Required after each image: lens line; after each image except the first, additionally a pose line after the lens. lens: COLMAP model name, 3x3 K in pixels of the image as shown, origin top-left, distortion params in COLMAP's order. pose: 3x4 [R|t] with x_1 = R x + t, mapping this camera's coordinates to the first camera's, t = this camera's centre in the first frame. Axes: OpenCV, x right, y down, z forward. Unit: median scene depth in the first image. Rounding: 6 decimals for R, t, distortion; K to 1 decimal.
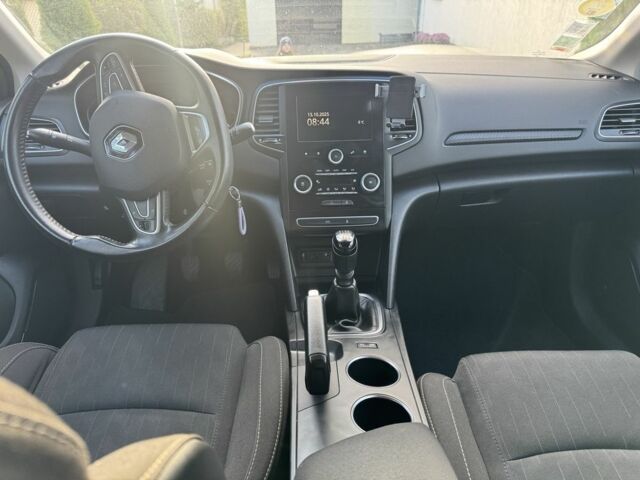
lens RADIAL K [[452.1, 0, 318.7], [0, 452.1, 242.1], [0, 0, 1]] dist [0.053852, -0.064945]
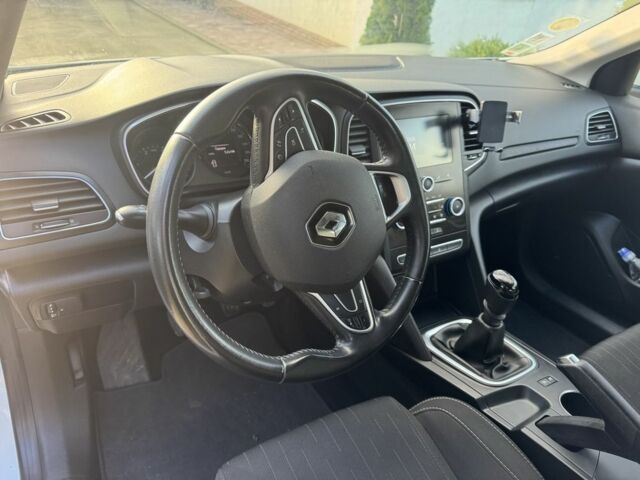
lens RADIAL K [[452.1, 0, 318.7], [0, 452.1, 242.1], [0, 0, 1]] dist [0.053852, -0.064945]
pose [[0.866641, -0.171682, 0.468464, -0.610218], [0.119825, 0.983072, 0.138602, -0.227102], [-0.484329, -0.063984, 0.872543, 0.283251]]
